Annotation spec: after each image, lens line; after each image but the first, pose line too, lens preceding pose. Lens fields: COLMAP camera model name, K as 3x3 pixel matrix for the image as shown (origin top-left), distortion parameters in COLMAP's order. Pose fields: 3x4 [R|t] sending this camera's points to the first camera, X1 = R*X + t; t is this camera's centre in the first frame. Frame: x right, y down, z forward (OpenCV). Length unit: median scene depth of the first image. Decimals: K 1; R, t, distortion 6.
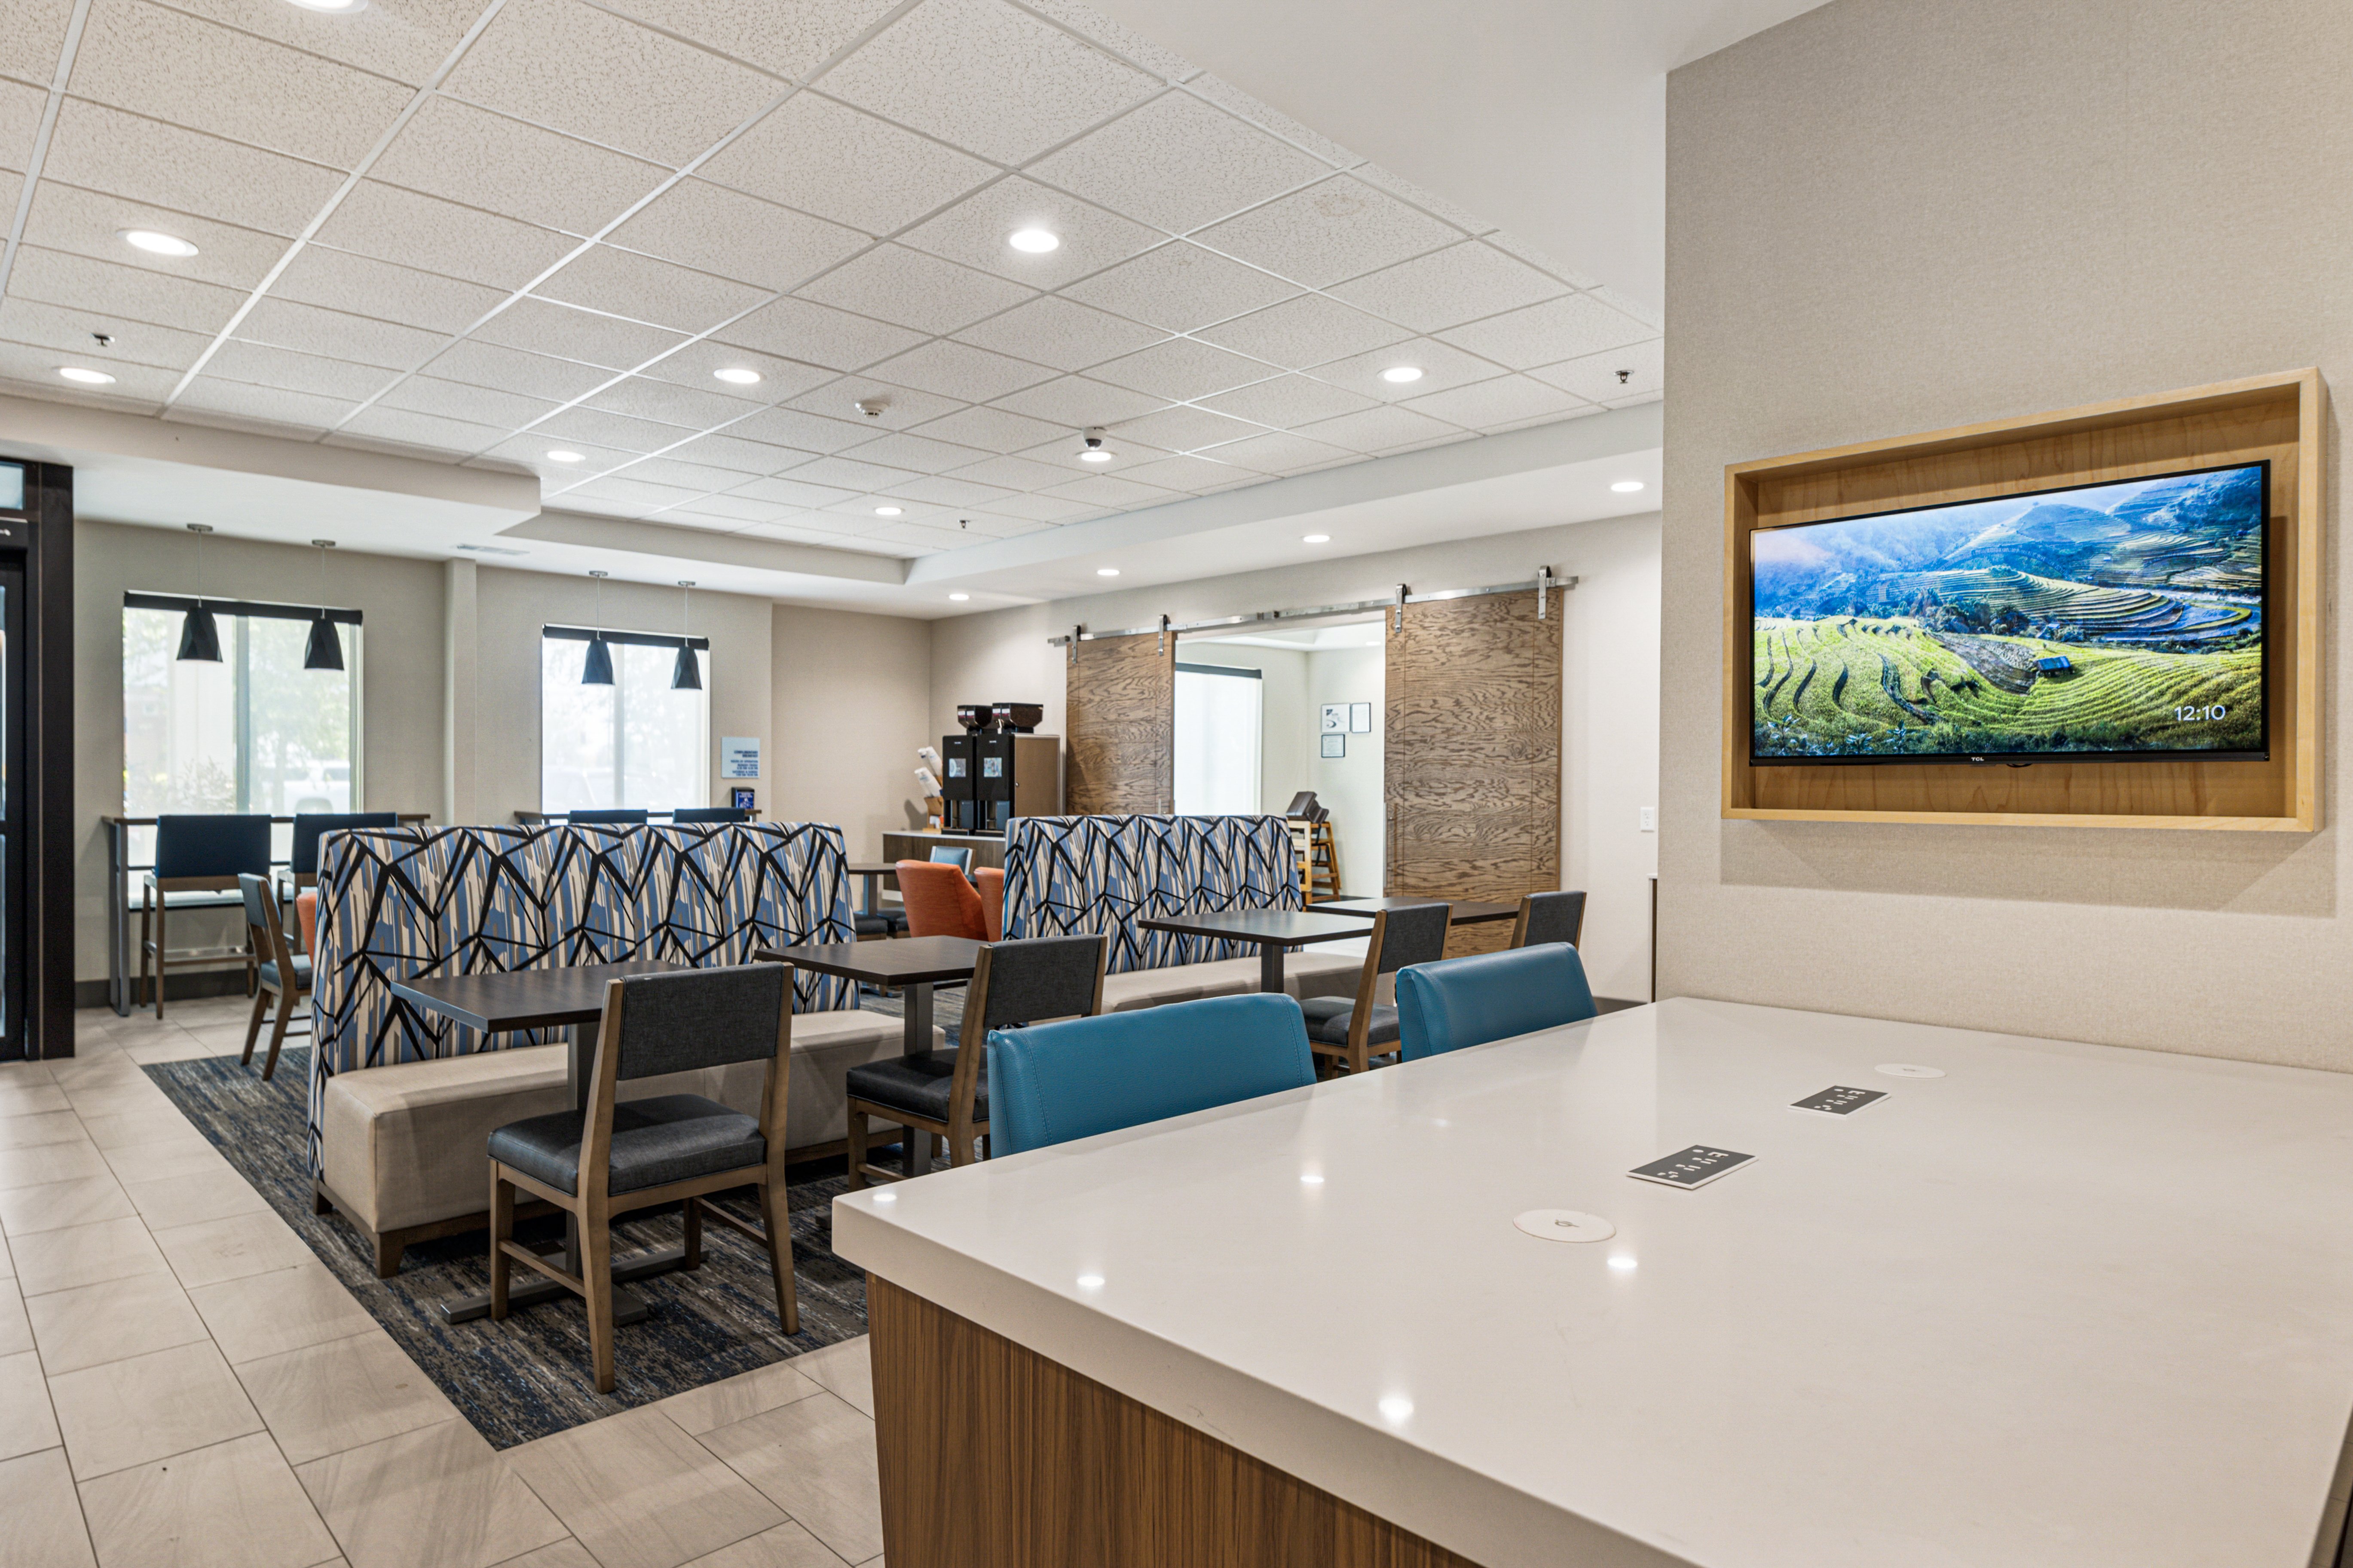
lens RADIAL K [[1342.4, 0, 1175.9], [0, 1342.4, 786.0], [0, 0, 1]] dist [-0.002496, 0.000835]
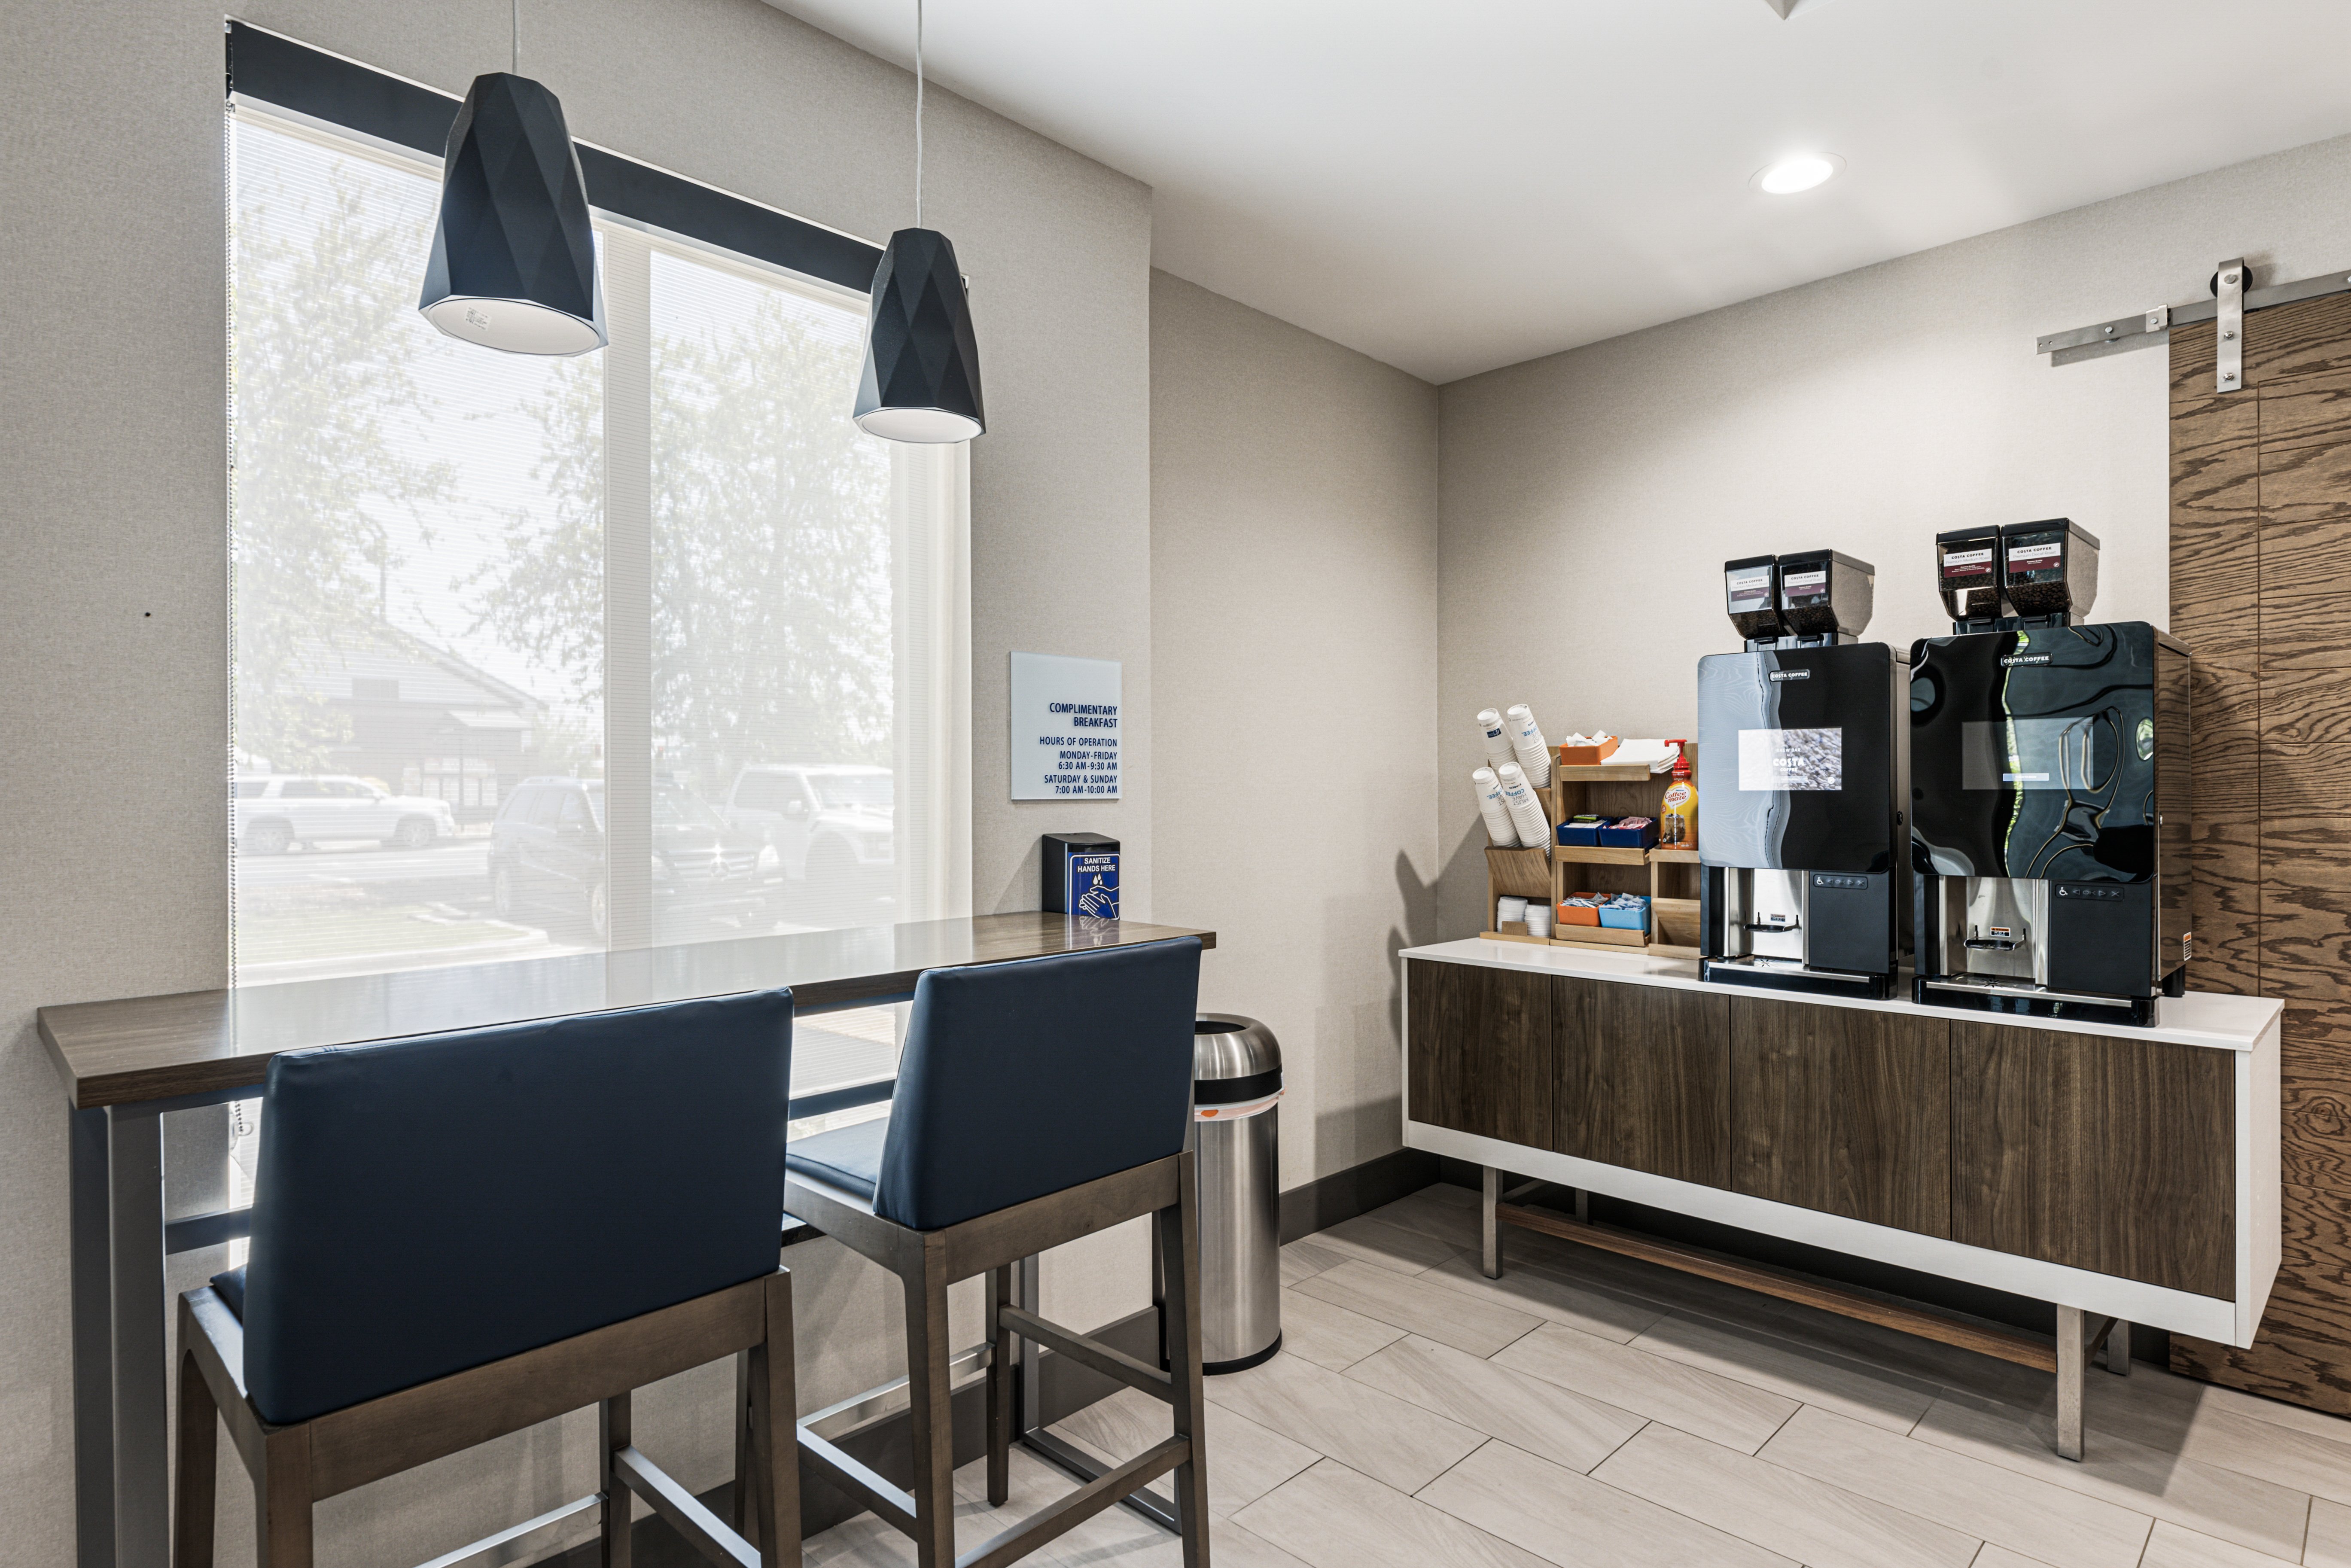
lens RADIAL K [[1256.0, 0, 1178.9], [0, 1256.0, 787.7], [0, 0, 1]] dist [0.001947, 0.000313]
pose [[0.999778, -0.004356, 0.020600, -0.315614], [0.004381, 0.999990, -0.001182, -0.008663], [-0.020595, 0.001271, 0.999787, 0.760917]]
